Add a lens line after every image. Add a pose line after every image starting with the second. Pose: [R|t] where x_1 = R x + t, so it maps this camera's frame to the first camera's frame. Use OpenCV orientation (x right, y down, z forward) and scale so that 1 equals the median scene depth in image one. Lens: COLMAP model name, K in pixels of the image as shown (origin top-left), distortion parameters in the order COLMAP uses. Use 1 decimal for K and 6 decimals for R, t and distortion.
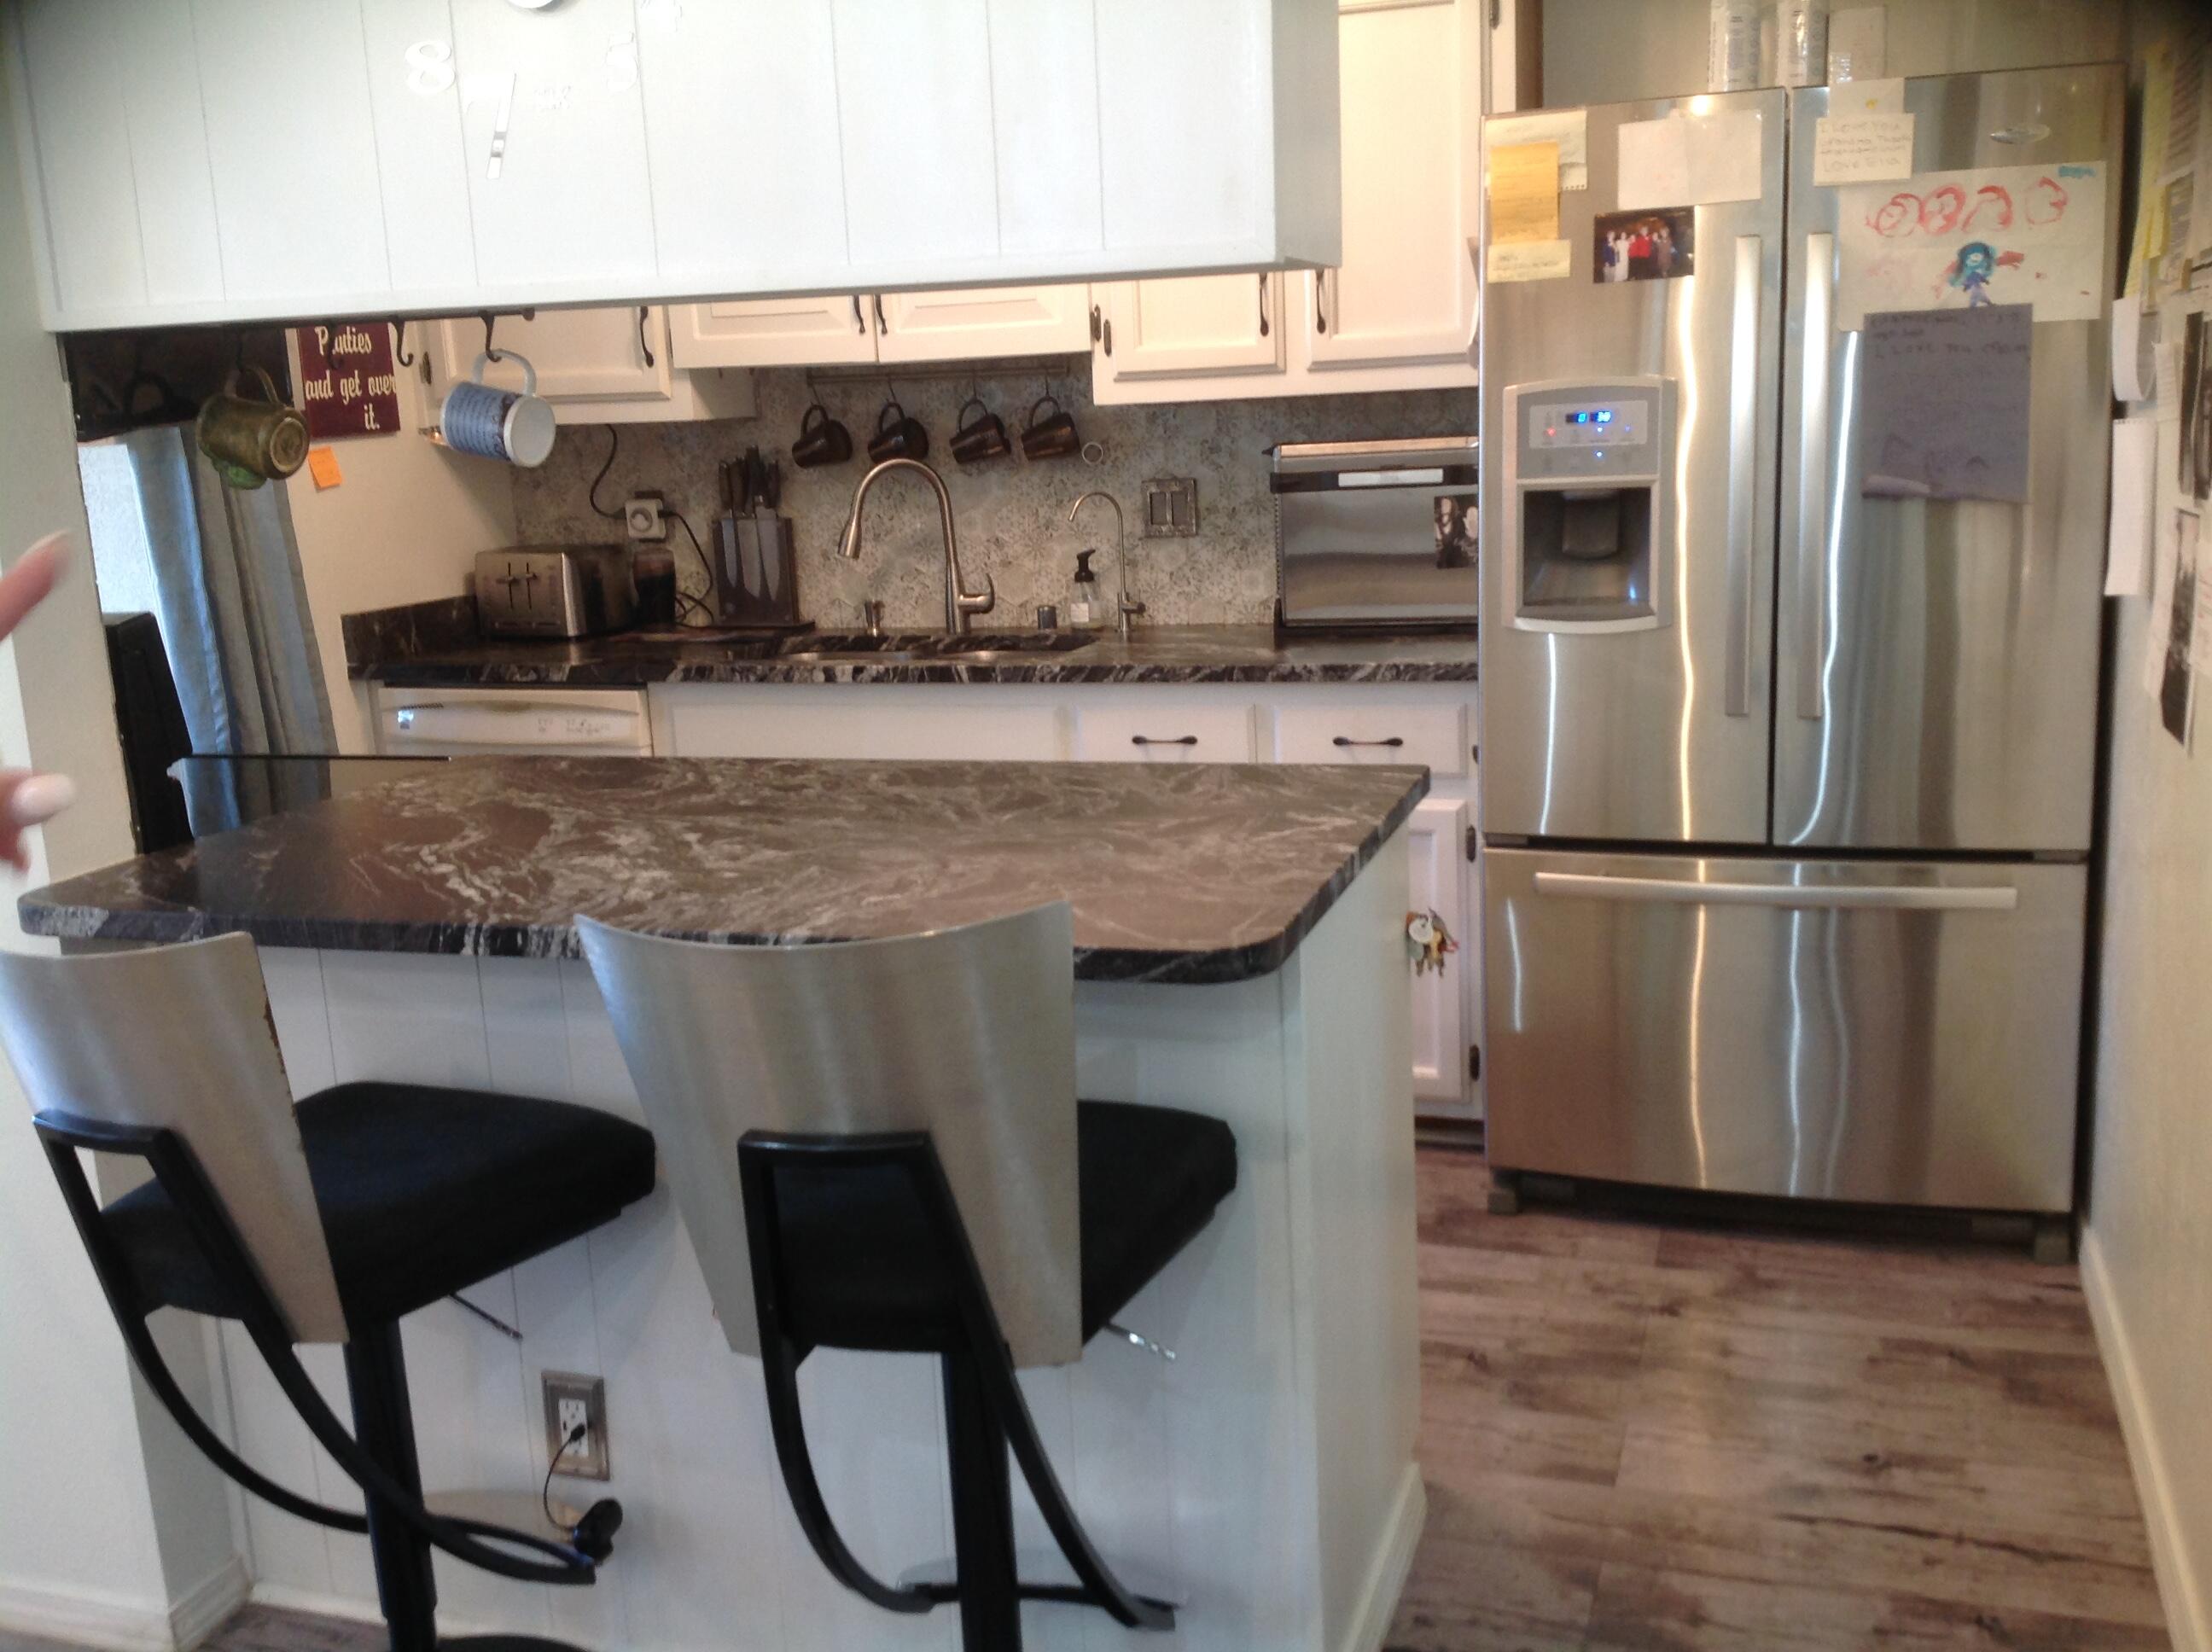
lens RADIAL K [[2137.8, 0, 1118.6], [0, 2137.8, 837.8], [0, 0, 1]] dist [0.171292, 0.000000]
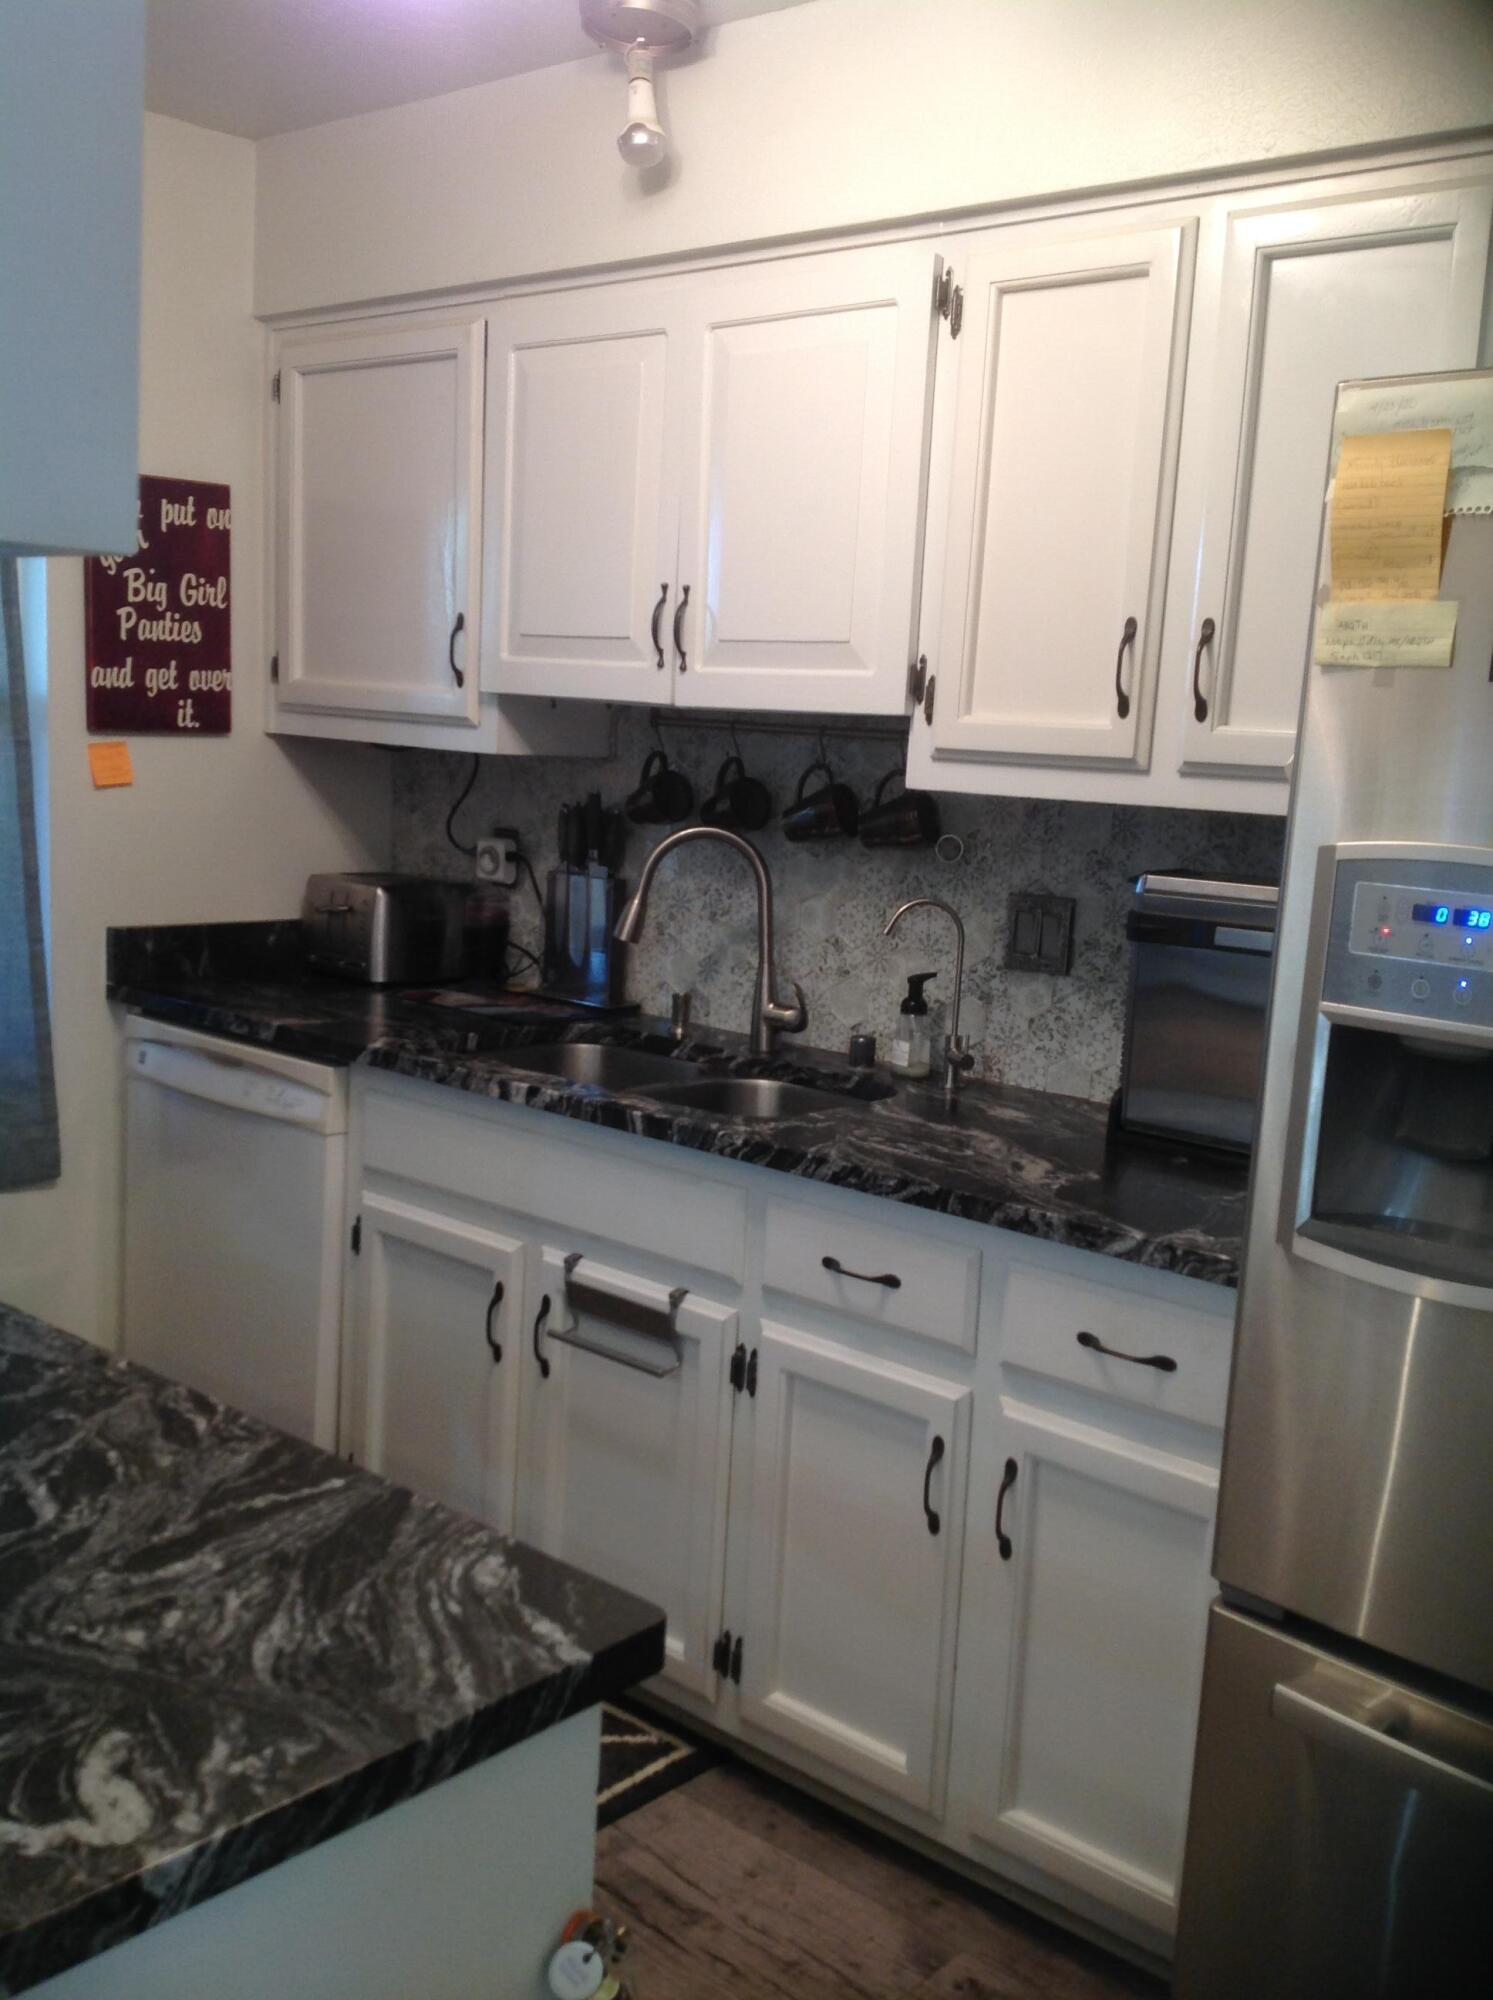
lens RADIAL K [[1933.0, 0, 734.8], [0, 1933.0, 994.4], [0, 0, 1]] dist [0.171292, 0.000000]
pose [[0.920820, 0.151122, -0.359517, 0.171238], [-0.175355, 0.983863, -0.035568, -0.091367], [0.348341, 0.095795, 0.932460, 0.344501]]
